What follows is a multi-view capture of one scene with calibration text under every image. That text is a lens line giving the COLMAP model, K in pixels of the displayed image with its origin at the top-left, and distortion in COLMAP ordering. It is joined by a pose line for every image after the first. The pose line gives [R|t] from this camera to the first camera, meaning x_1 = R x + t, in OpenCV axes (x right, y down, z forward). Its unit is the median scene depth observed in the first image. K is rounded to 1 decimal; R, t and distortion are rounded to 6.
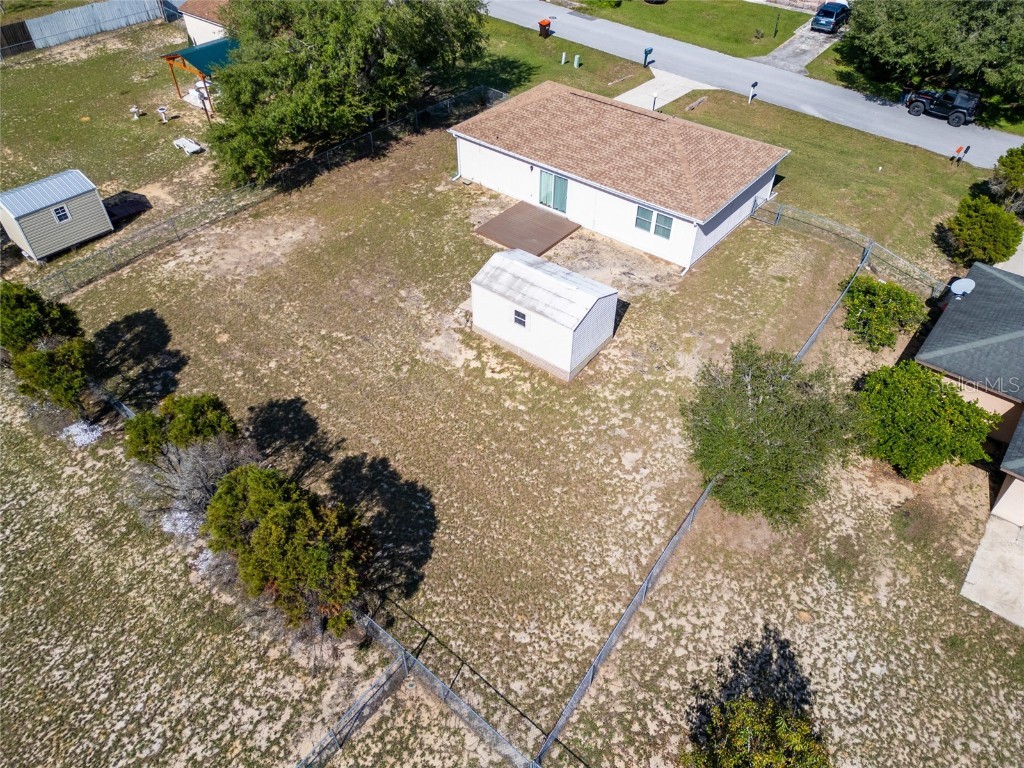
lens RADIAL K [[720.4, 0, 519.2], [0, 720.4, 389.2], [0, 0, 1]] dist [0.058020, -0.042662]
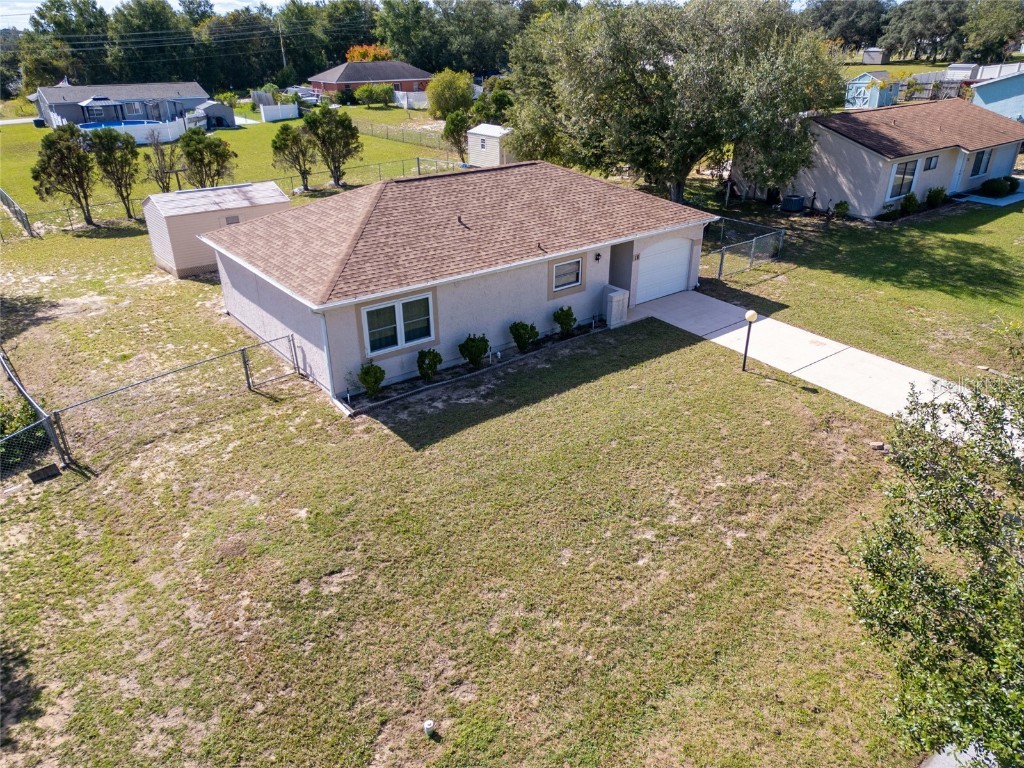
lens RADIAL K [[720.4, 0, 501.9], [0, 720.4, 388.7], [0, 0, 1]] dist [0.058020, -0.042662]
pose [[-0.239460, 0.421291, -0.874742, 1.083142], [-0.659434, 0.590690, 0.465007, -0.831325], [0.712605, 0.688185, 0.136367, 1.482236]]
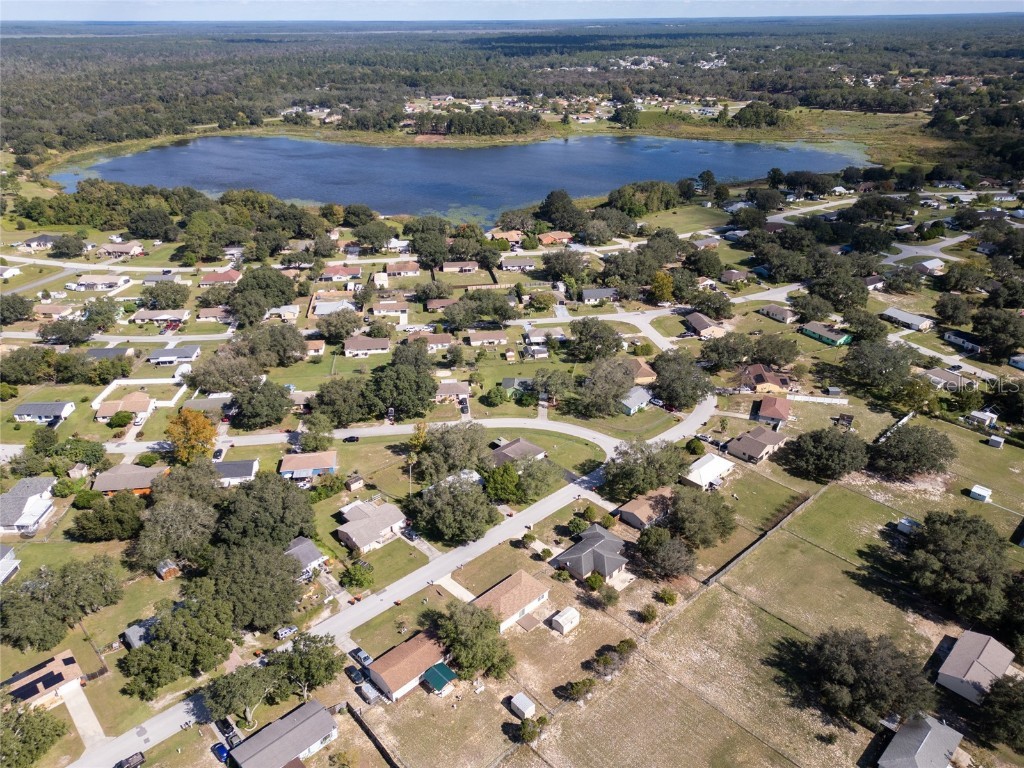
lens RADIAL K [[720.4, 0, 511.4], [0, 720.4, 381.9], [0, 0, 1]] dist [0.058020, -0.042662]
pose [[0.129244, -0.454106, 0.881523, -4.370316], [0.680904, 0.686908, 0.254022, -3.281645], [-0.720878, 0.567402, 0.397981, -2.014853]]
